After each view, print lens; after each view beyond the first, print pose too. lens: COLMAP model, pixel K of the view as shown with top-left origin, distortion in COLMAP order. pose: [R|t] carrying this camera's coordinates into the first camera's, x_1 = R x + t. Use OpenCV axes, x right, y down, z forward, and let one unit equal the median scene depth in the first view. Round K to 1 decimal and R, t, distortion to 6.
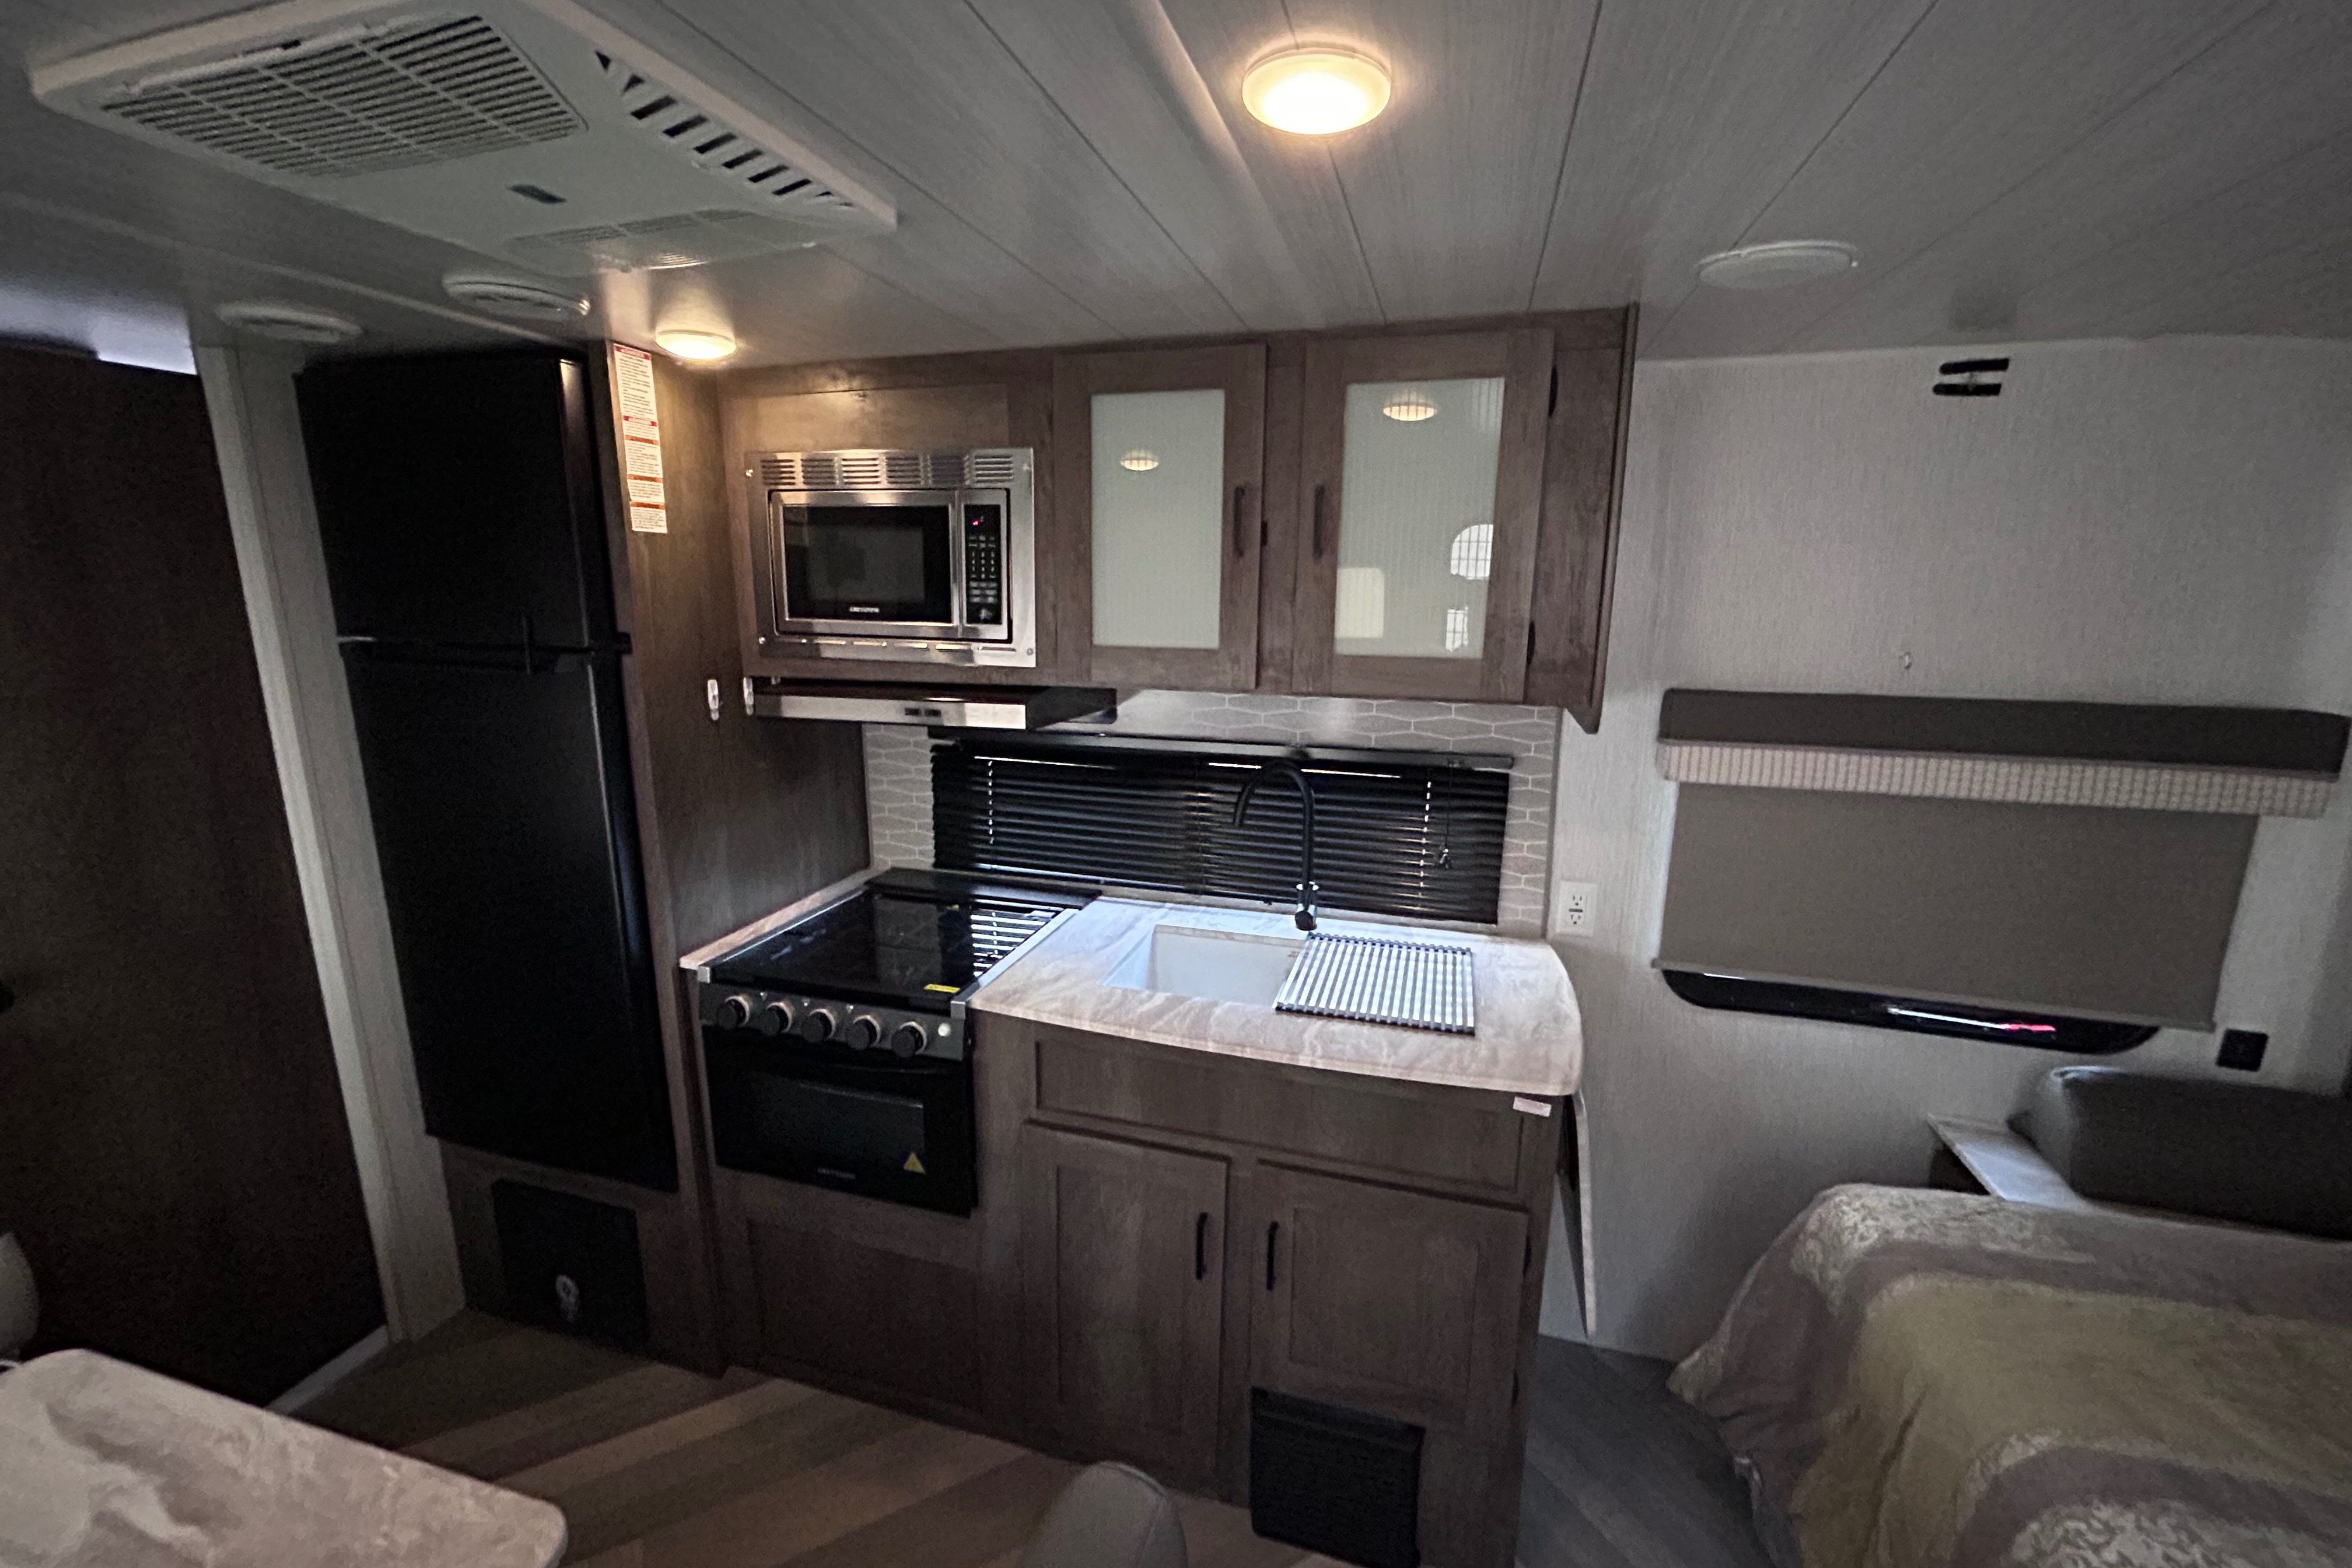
lens RADIAL K [[957.2, 0, 1176.0], [0, 957.2, 784.0], [0, 0, 1]] dist [-0.000376, 0.000178]
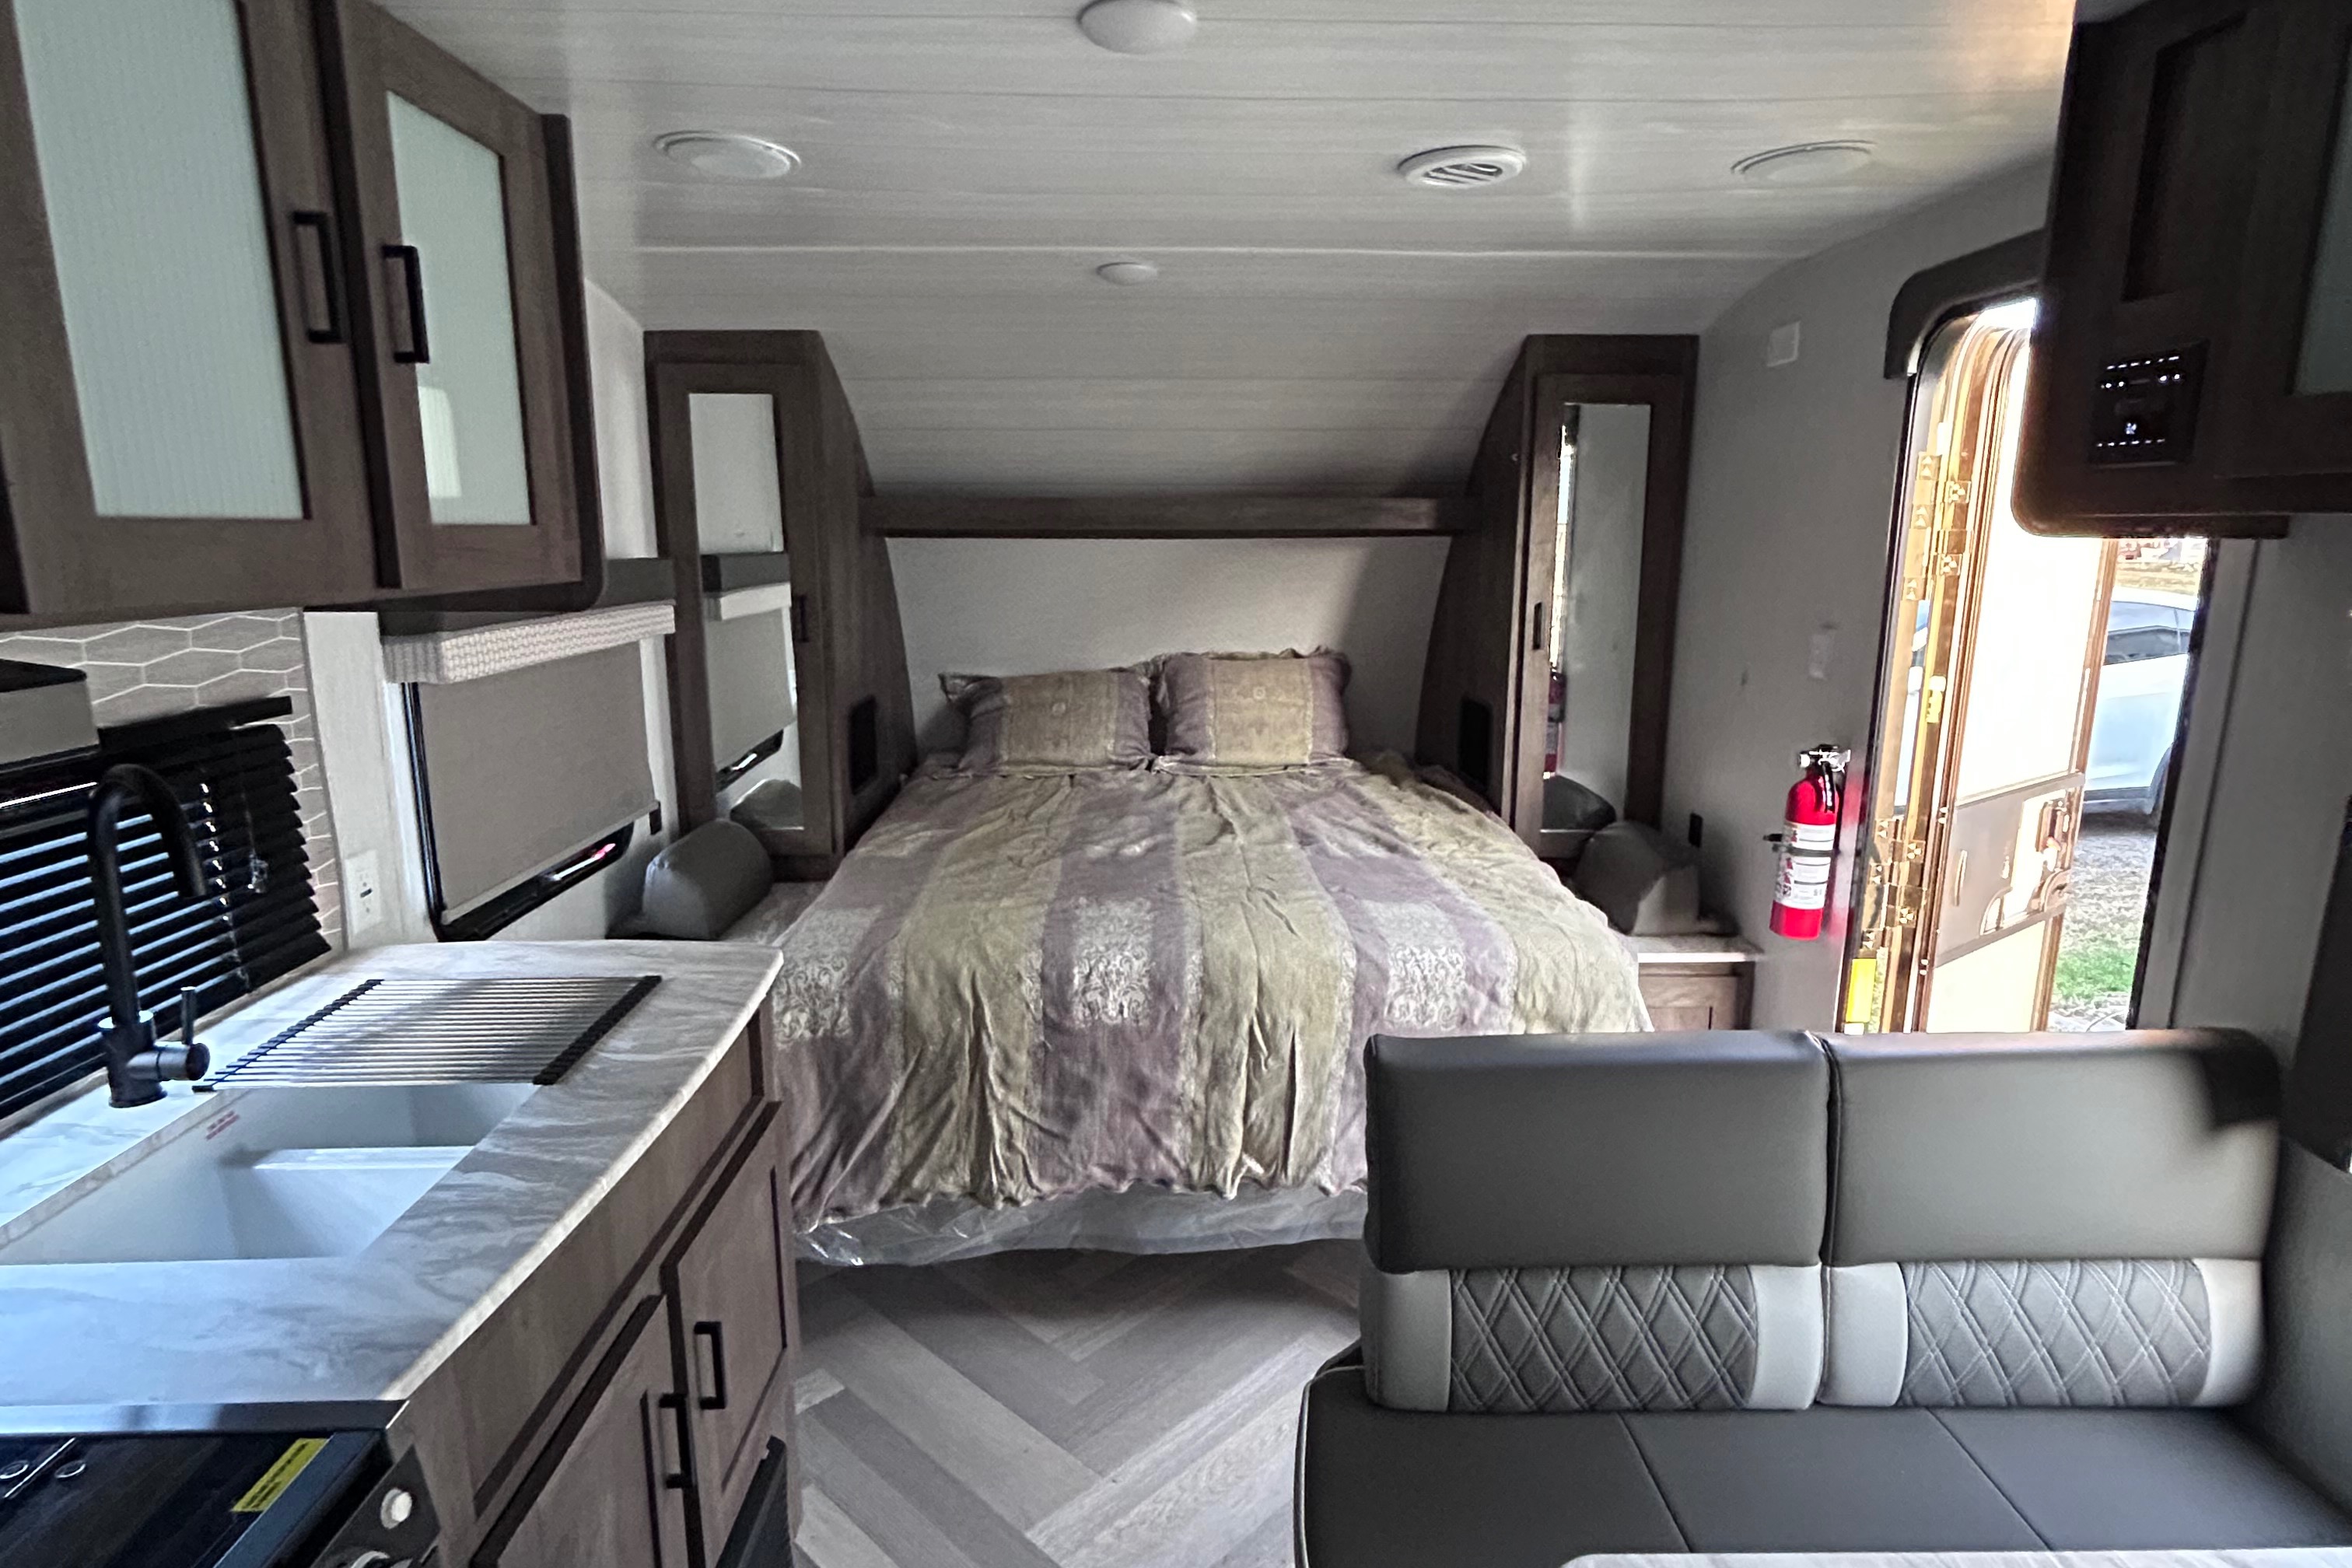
lens RADIAL K [[1261.3, 0, 1176.0], [0, 1261.3, 784.0], [0, 0, 1]] dist [-0.001162, 0.001259]
pose [[-0.288392, -0.202298, 0.935898, -0.761472], [0.201248, 0.942788, 0.265801, -0.092648], [-0.936124, 0.265003, -0.231181, 0.743800]]
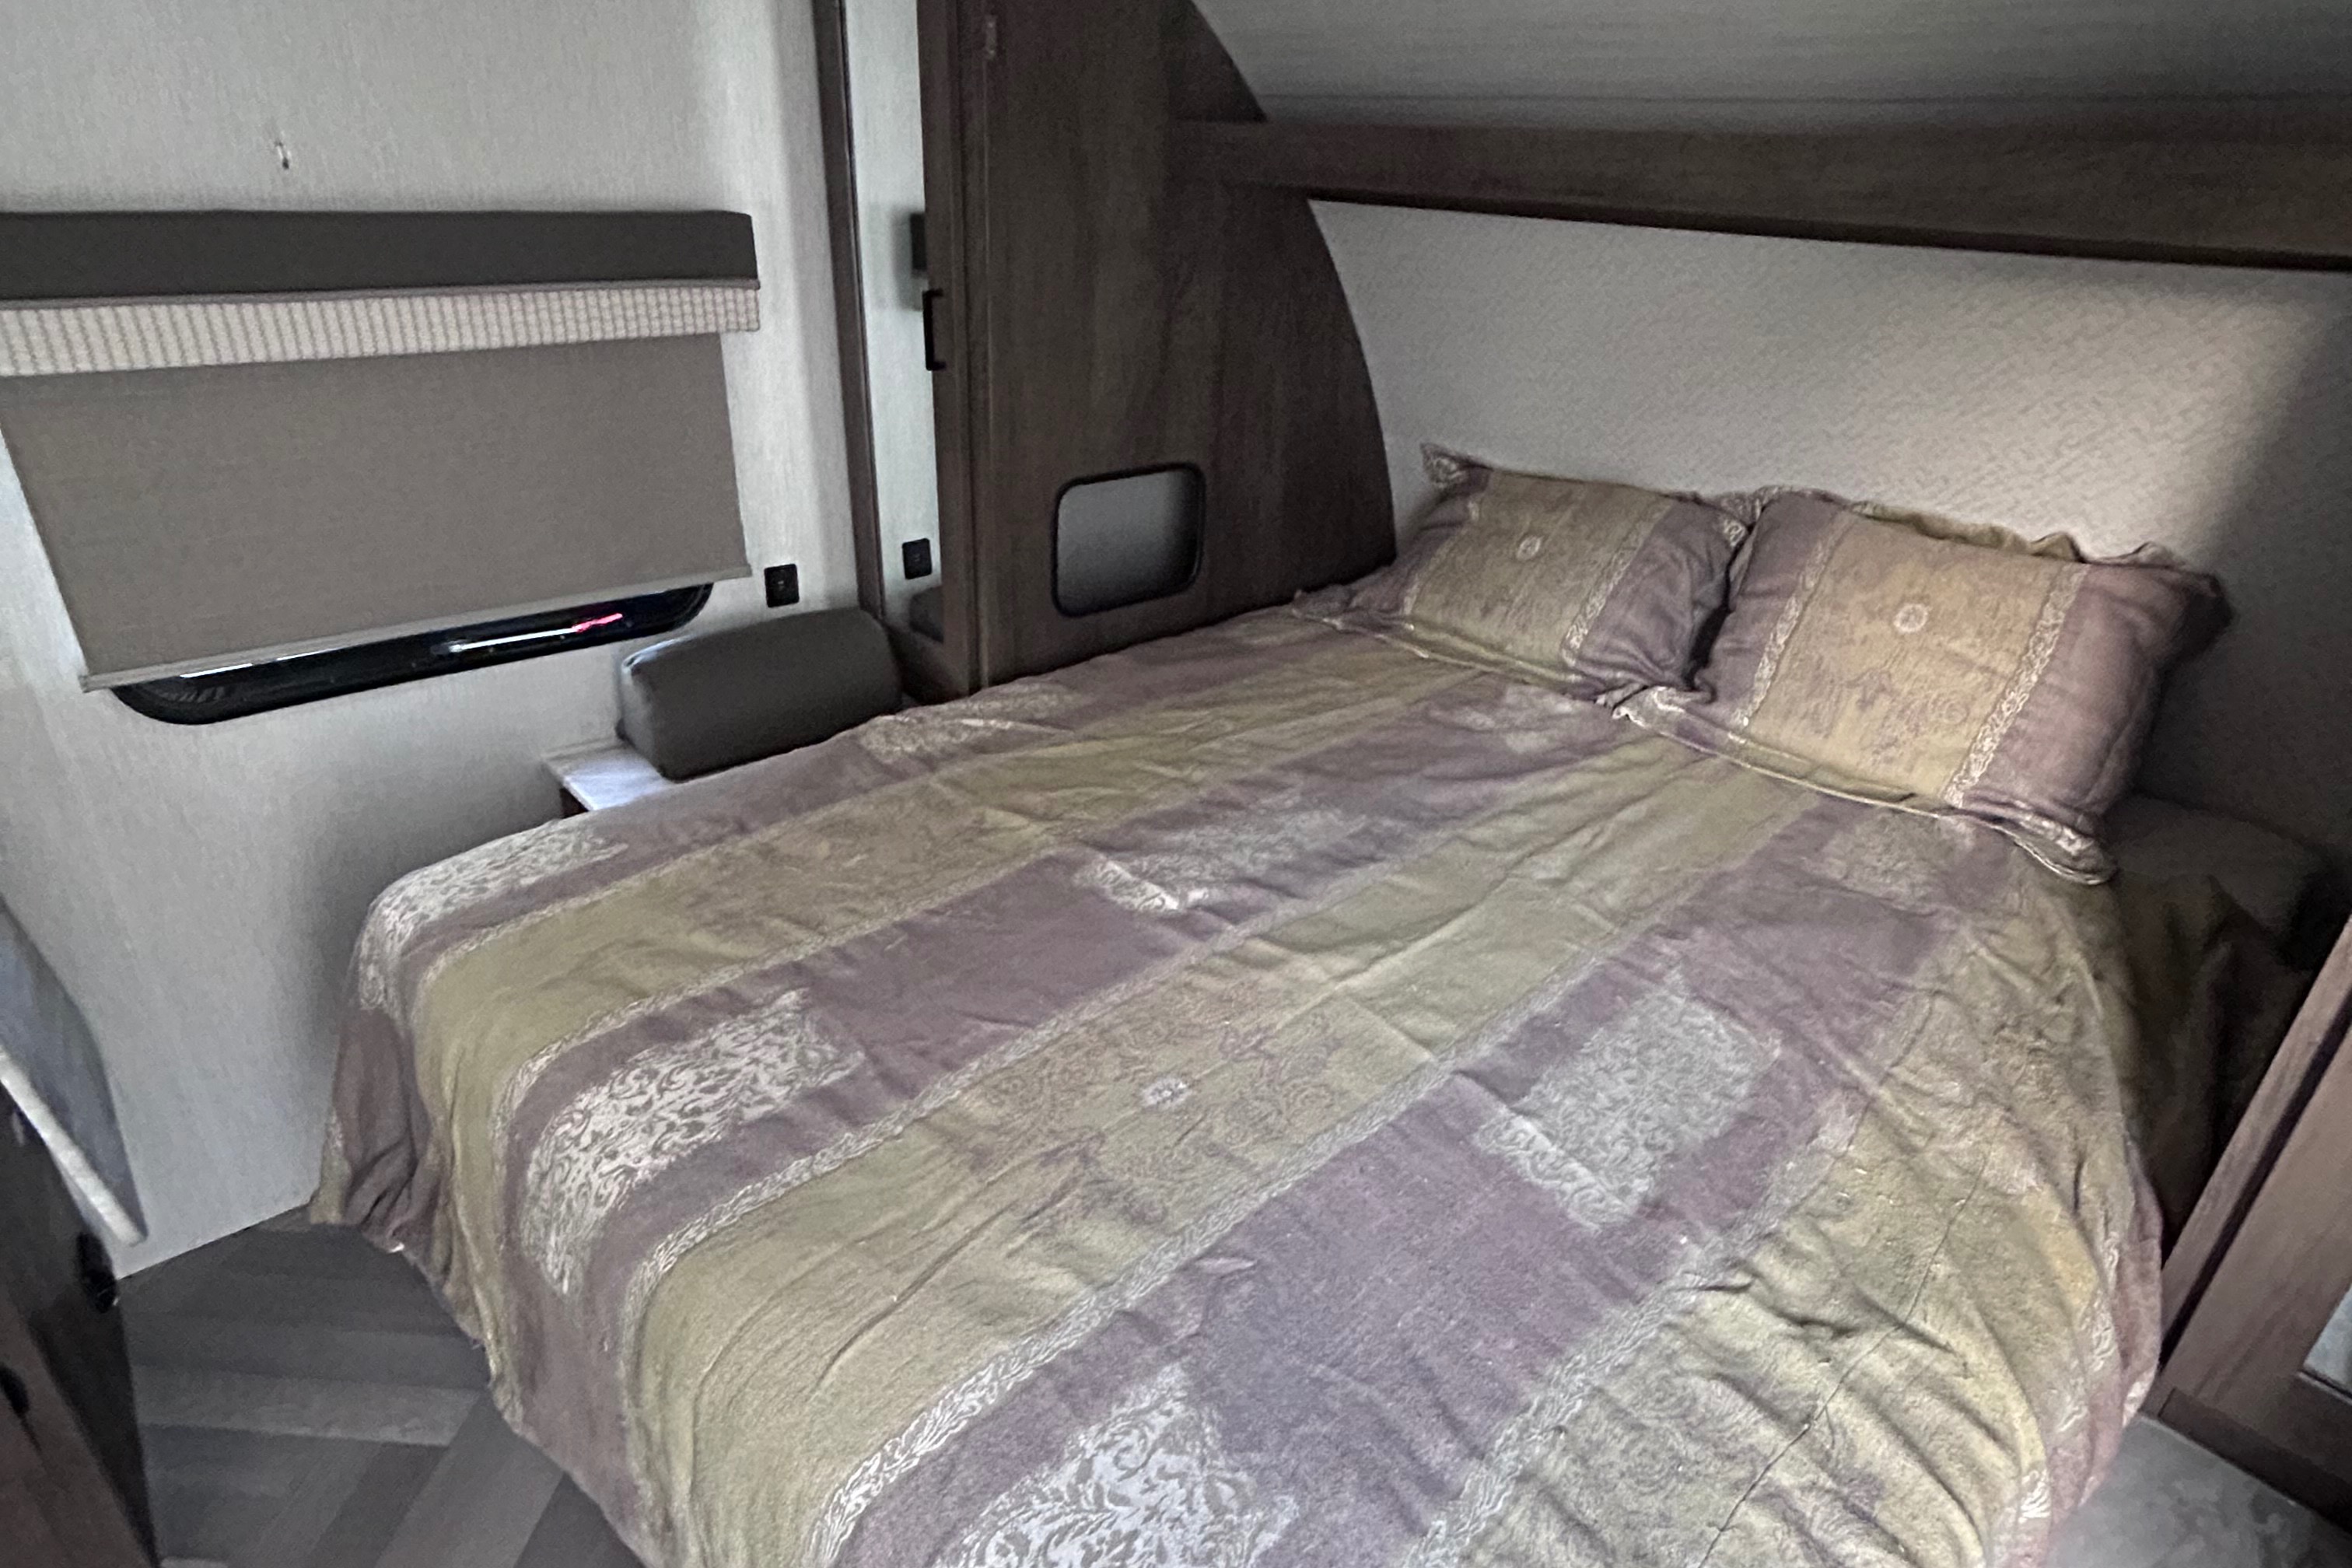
lens RADIAL K [[1261.3, 0, 1176.0], [0, 1261.3, 784.0], [0, 0, 1]] dist [-0.001162, 0.001259]
pose [[0.531658, -0.369137, 0.762285, 0.262019], [0.147958, 0.926665, 0.345544, 0.078689], [-0.833935, -0.070925, 0.547285, -0.075027]]
